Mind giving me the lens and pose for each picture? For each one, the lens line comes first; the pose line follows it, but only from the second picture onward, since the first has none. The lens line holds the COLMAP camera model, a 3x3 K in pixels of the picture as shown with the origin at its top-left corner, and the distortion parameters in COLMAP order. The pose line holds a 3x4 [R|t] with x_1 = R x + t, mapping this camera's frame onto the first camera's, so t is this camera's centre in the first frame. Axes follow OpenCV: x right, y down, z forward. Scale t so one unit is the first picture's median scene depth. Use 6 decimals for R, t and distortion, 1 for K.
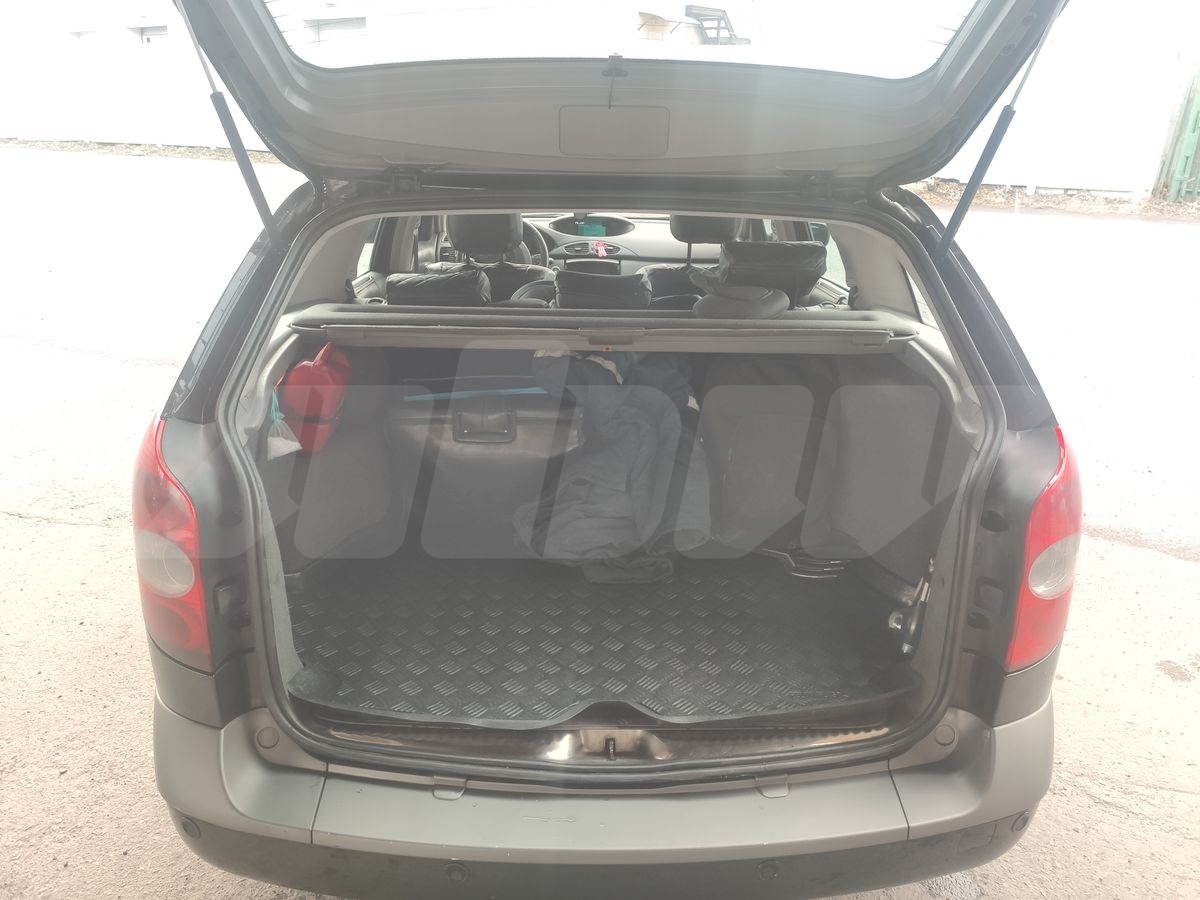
lens RADIAL K [[901.9, 0, 602.2], [0, 901.9, 451.6], [0, 0, 1]] dist [0.062966, -0.084415]
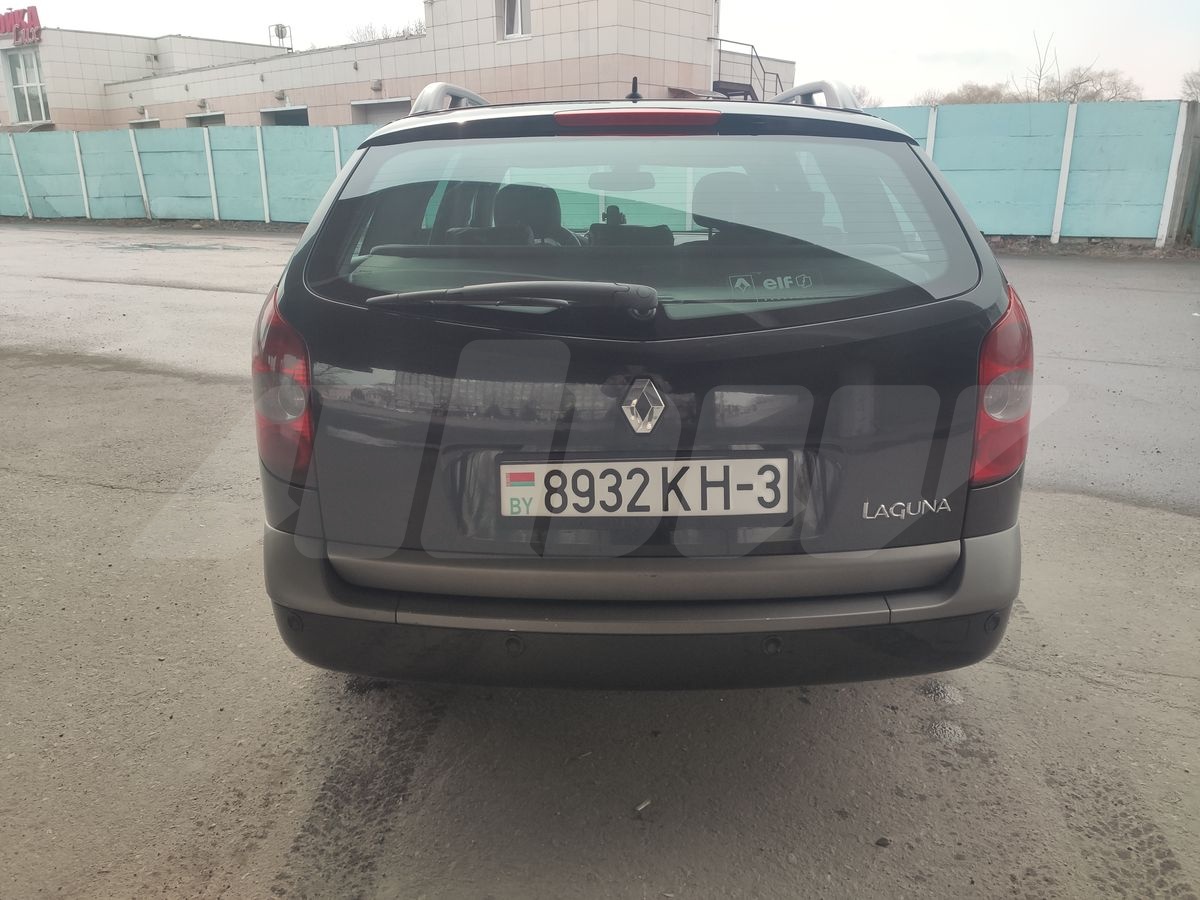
lens RADIAL K [[901.9, 0, 602.2], [0, 901.9, 451.6], [0, 0, 1]] dist [0.062966, -0.084415]
pose [[0.999134, -0.012161, -0.039793, 0.005231], [0.008931, 0.996725, -0.080366, 0.181526], [0.040640, 0.079941, 0.995971, -0.129751]]
